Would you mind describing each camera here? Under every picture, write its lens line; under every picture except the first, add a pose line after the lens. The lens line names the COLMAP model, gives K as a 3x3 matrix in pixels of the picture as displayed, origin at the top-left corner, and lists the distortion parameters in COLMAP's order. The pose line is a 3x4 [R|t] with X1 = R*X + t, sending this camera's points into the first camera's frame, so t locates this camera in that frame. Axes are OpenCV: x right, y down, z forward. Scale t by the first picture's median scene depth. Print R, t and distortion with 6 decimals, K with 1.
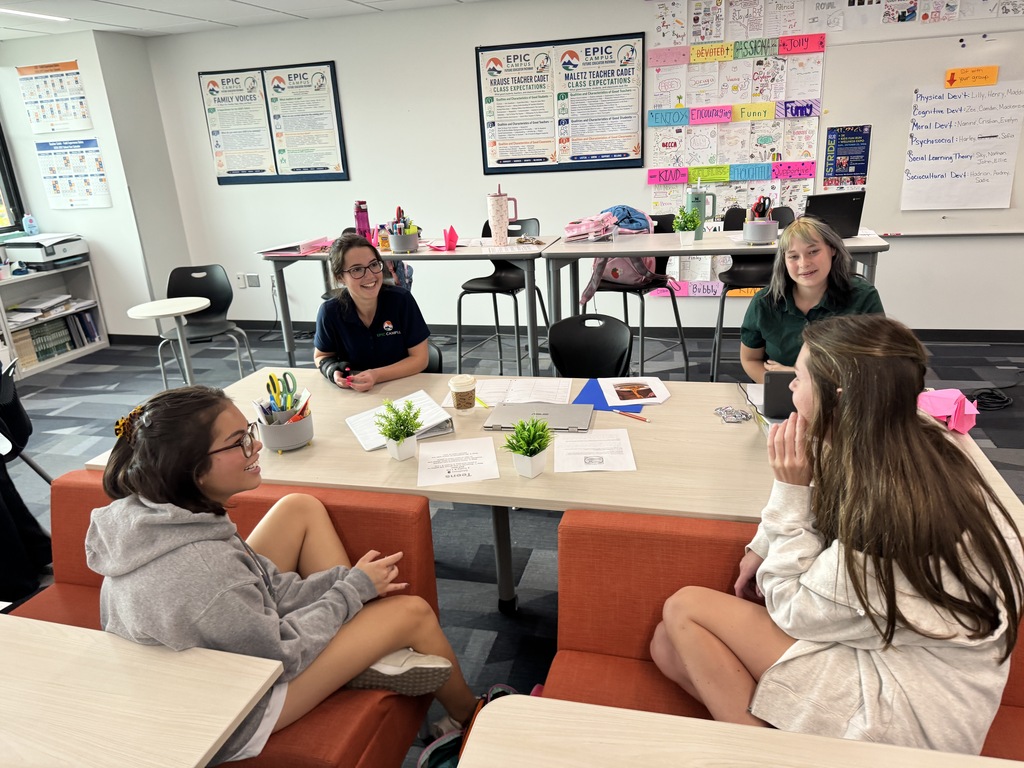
lens RADIAL K [[765.9, 0, 511.4], [0, 765.9, 387.3], [0, 0, 1]] dist [0.013083, -0.013733]
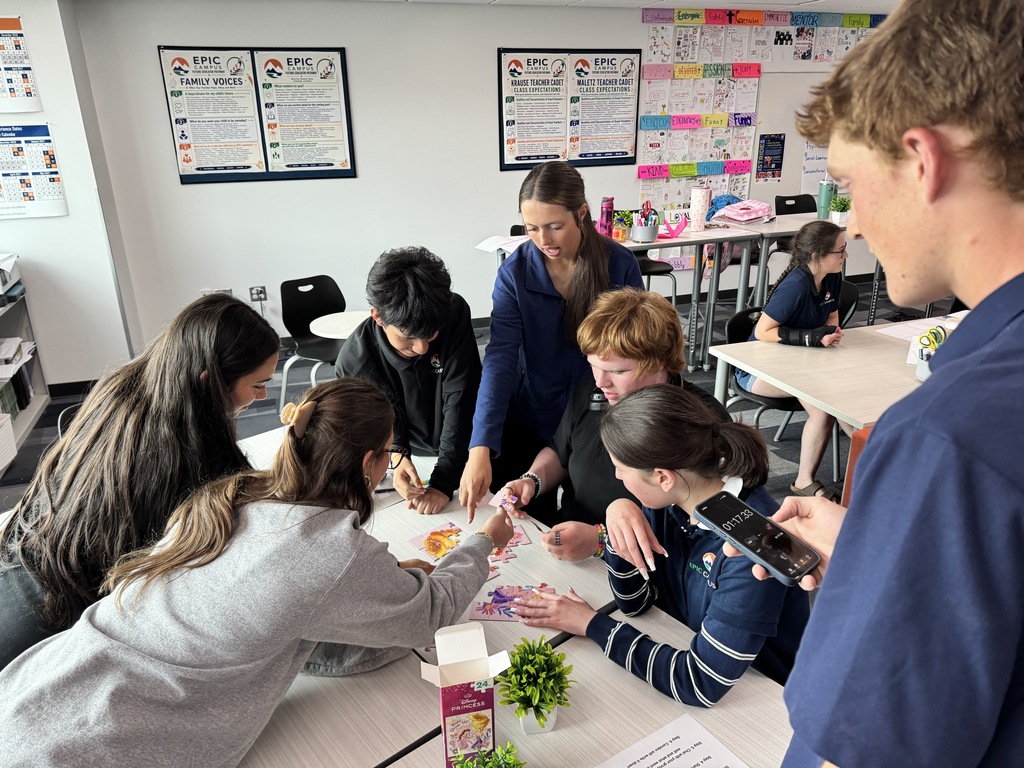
lens RADIAL K [[765.9, 0, 517.5], [0, 765.9, 389.4], [0, 0, 1]] dist [0.013083, -0.013733]
pose [[0.811376, -0.163831, 0.561096, -0.695534], [0.157456, 0.985694, 0.060116, -0.046351], [-0.562918, 0.039571, 0.825565, 0.147651]]
